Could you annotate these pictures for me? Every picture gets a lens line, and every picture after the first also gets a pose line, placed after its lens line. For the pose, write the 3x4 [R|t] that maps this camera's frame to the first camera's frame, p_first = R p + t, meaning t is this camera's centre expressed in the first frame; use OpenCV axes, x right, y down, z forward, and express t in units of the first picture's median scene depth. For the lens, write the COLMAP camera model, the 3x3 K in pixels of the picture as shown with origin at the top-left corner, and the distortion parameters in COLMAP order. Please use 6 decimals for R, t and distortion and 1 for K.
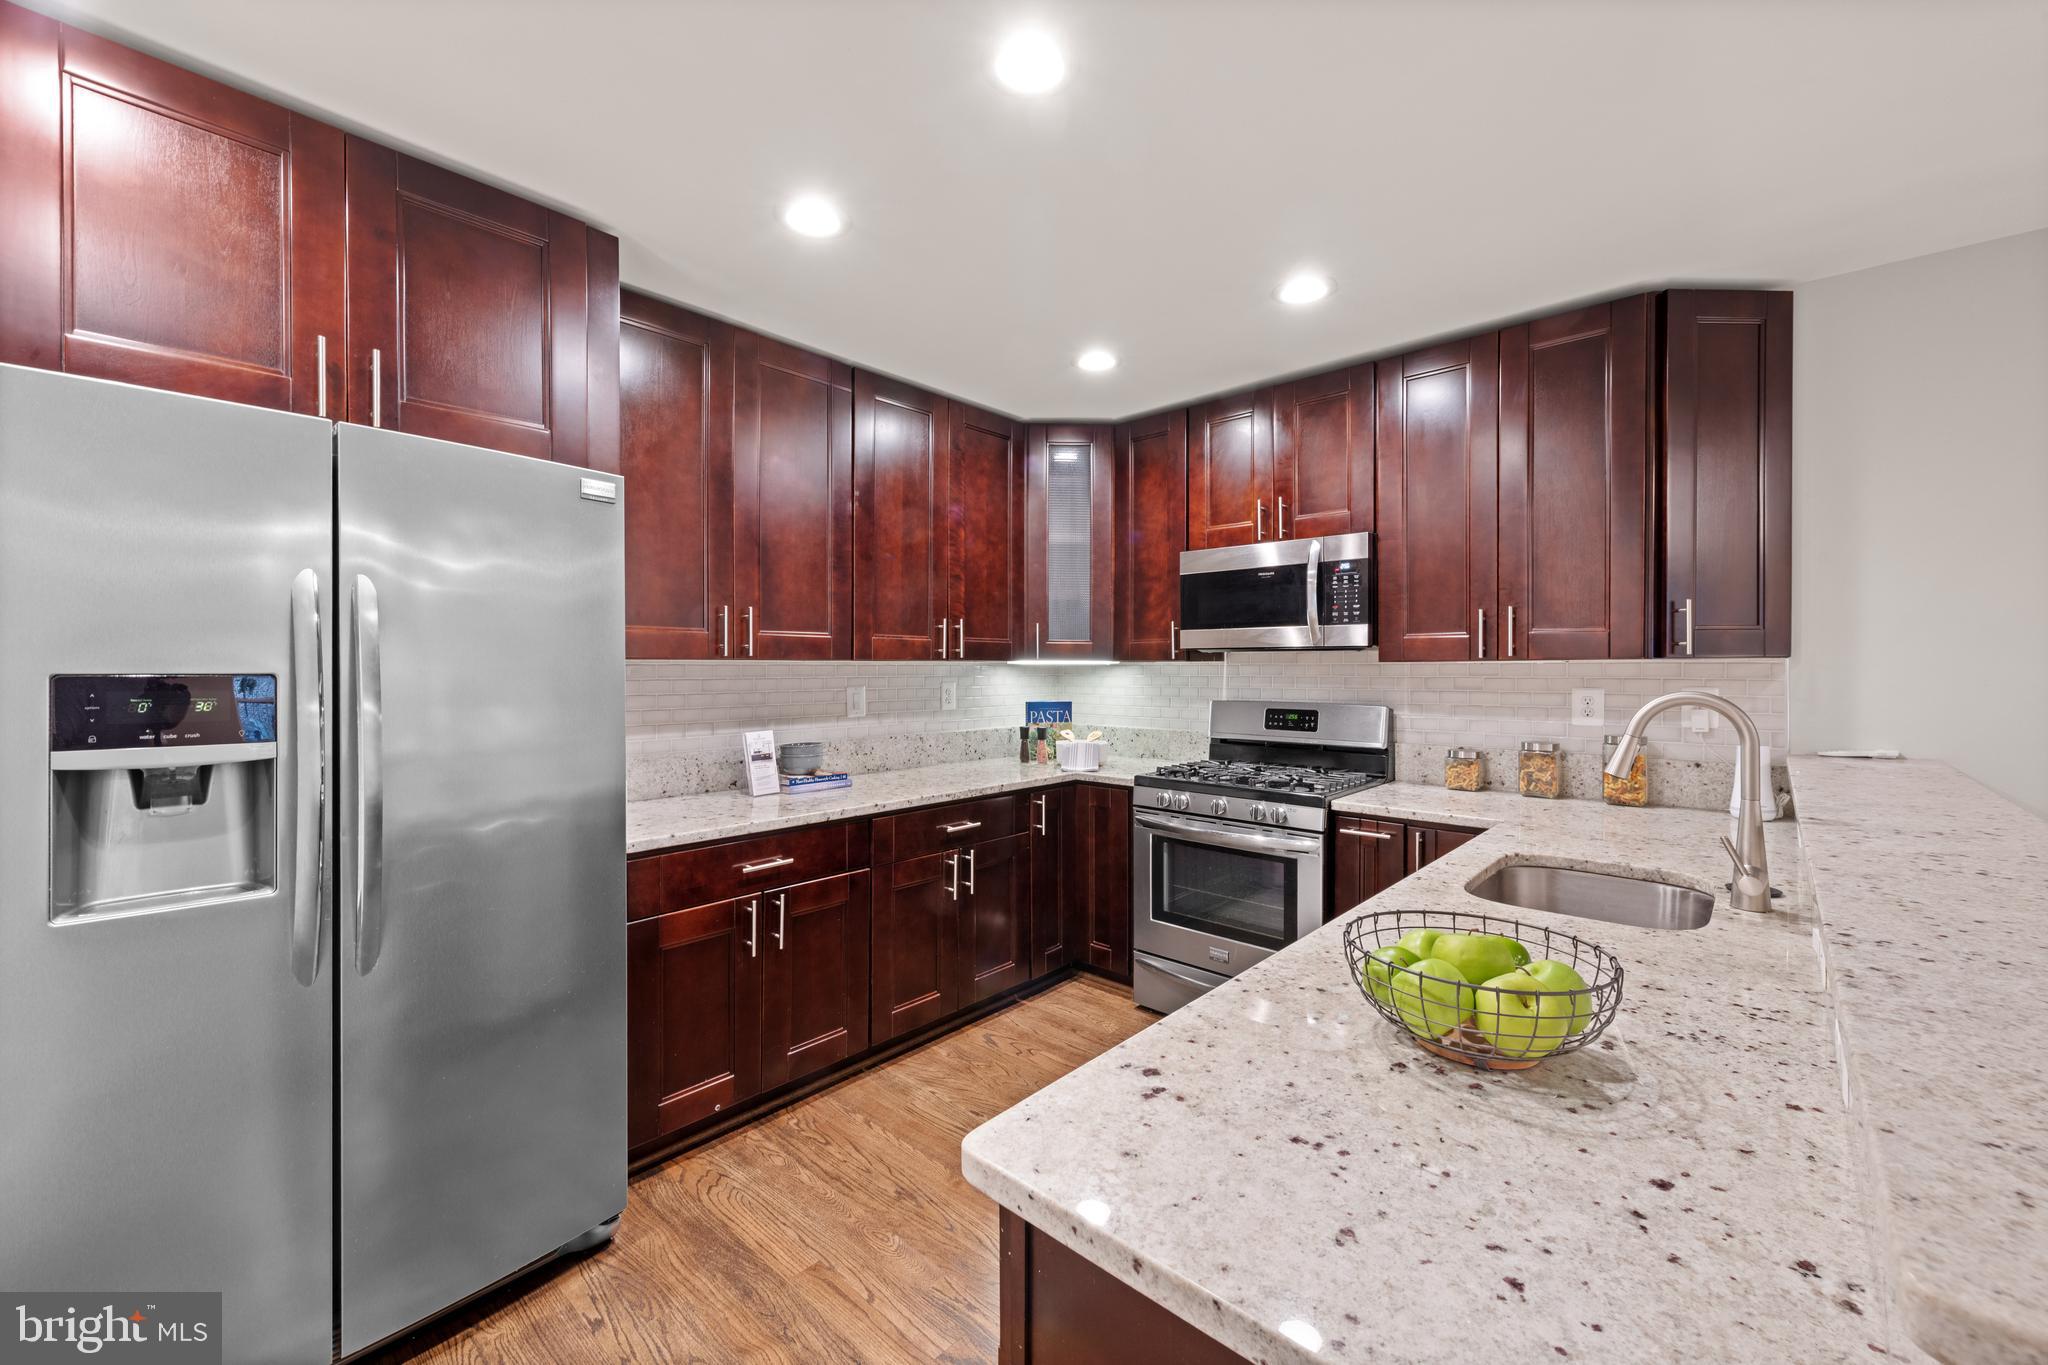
lens RADIAL K [[809.4, 0, 1037.9], [0, 809.4, 669.9], [0, 0, 1]] dist [0.010808, -0.000905]
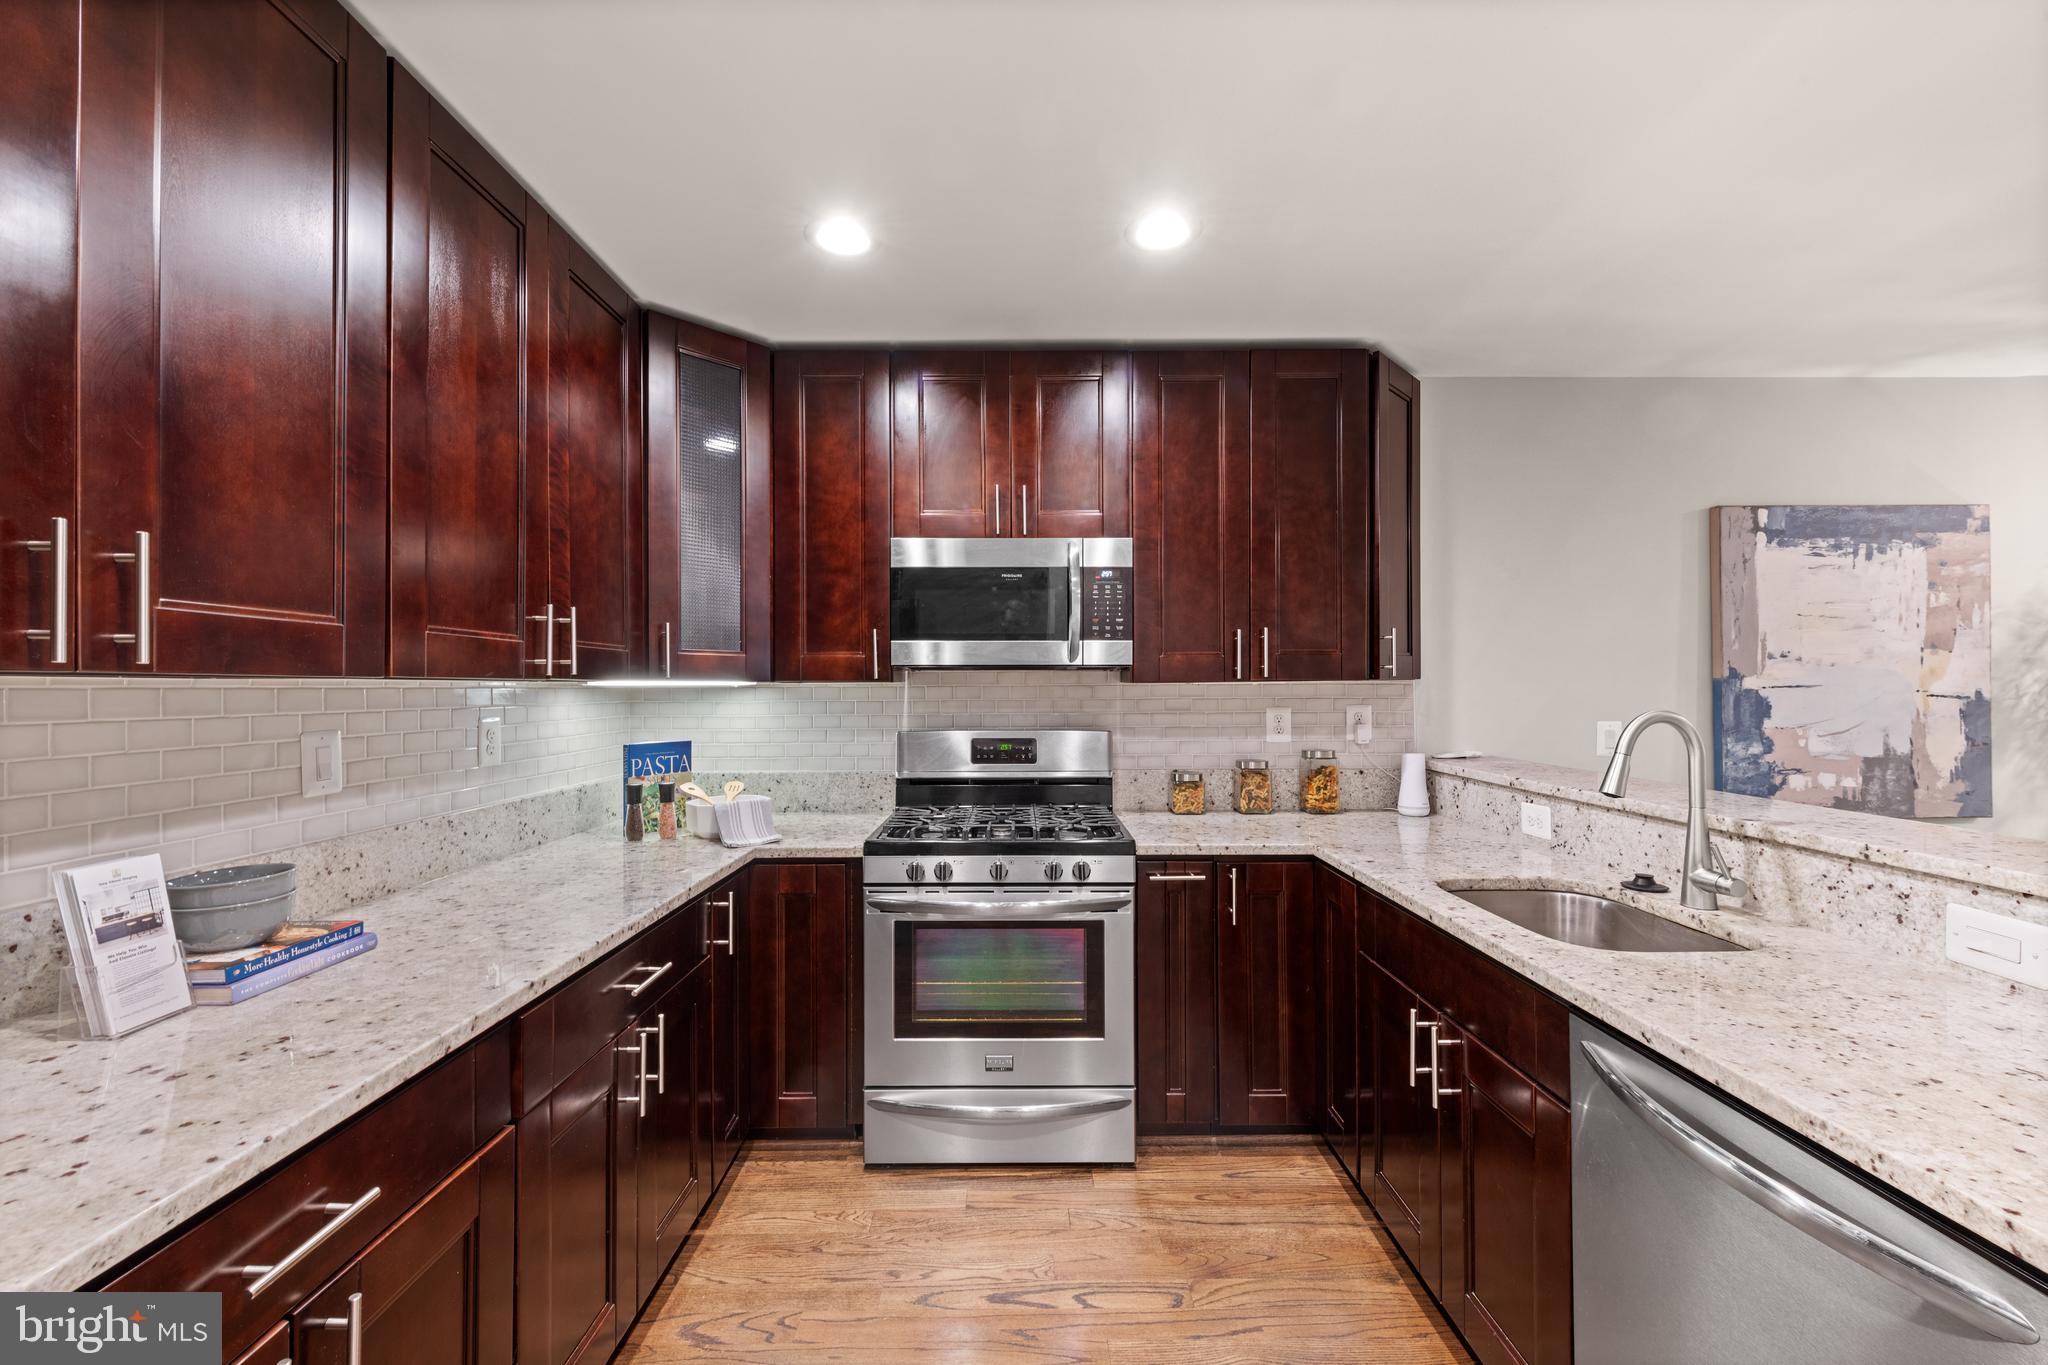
lens RADIAL K [[809.4, 0, 1021.7], [0, 809.4, 685.3], [0, 0, 1]] dist [0.010808, -0.000905]
pose [[0.742737, -0.001041, 0.669582, -0.254909], [0.006502, 0.999963, -0.005658, -0.002382], [-0.669552, 0.008556, 0.742716, 0.377895]]
